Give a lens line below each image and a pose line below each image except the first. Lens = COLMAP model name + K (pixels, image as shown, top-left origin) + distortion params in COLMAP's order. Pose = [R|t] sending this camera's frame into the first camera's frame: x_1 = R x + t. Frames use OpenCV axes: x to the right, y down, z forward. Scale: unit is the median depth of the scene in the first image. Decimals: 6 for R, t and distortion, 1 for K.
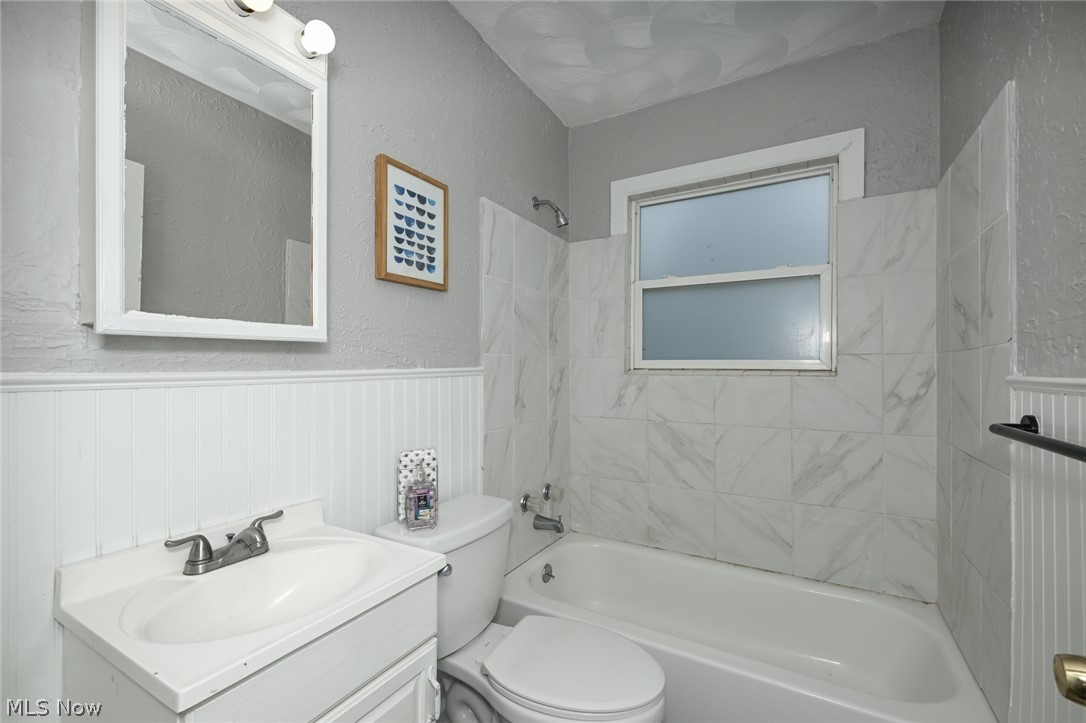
lens RADIAL K [[465.9, 0, 543.0], [0, 465.9, 361.5], [0, 0, 1]] dist [-0.001021, -0.000076]
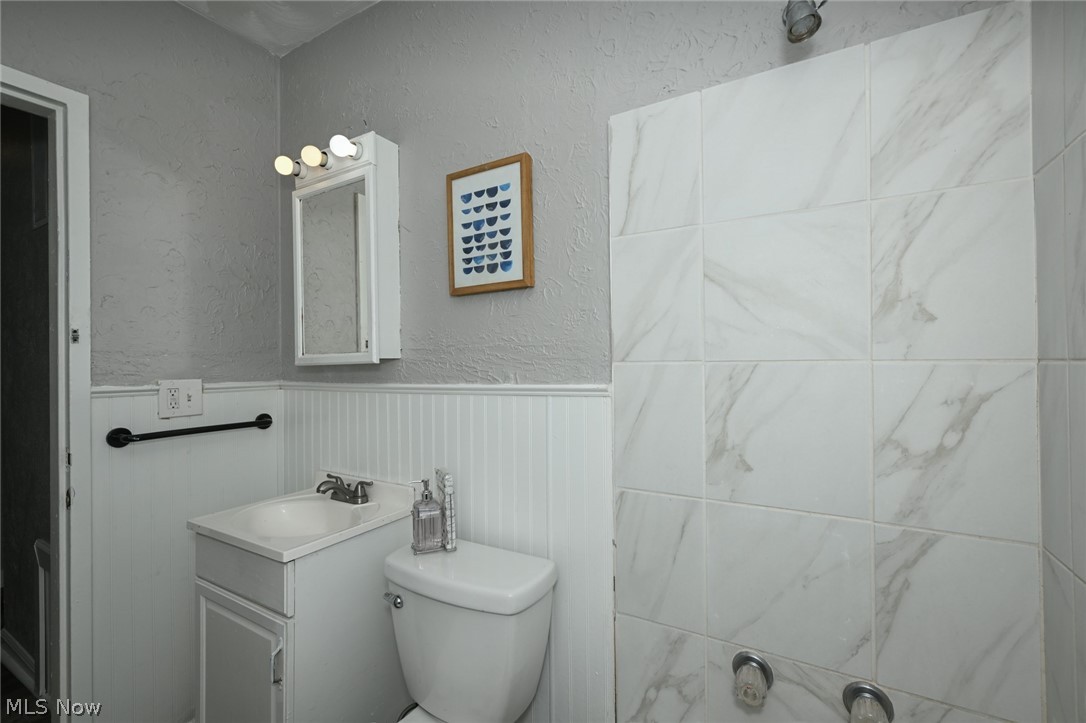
lens RADIAL K [[465.9, 0, 543.0], [0, 465.9, 361.5], [0, 0, 1]] dist [-0.001021, -0.000076]
pose [[-0.015494, -0.007773, -0.999850, 0.607199], [0.017855, 0.999808, -0.008049, -0.019203], [0.999721, -0.017977, -0.015353, 1.091792]]
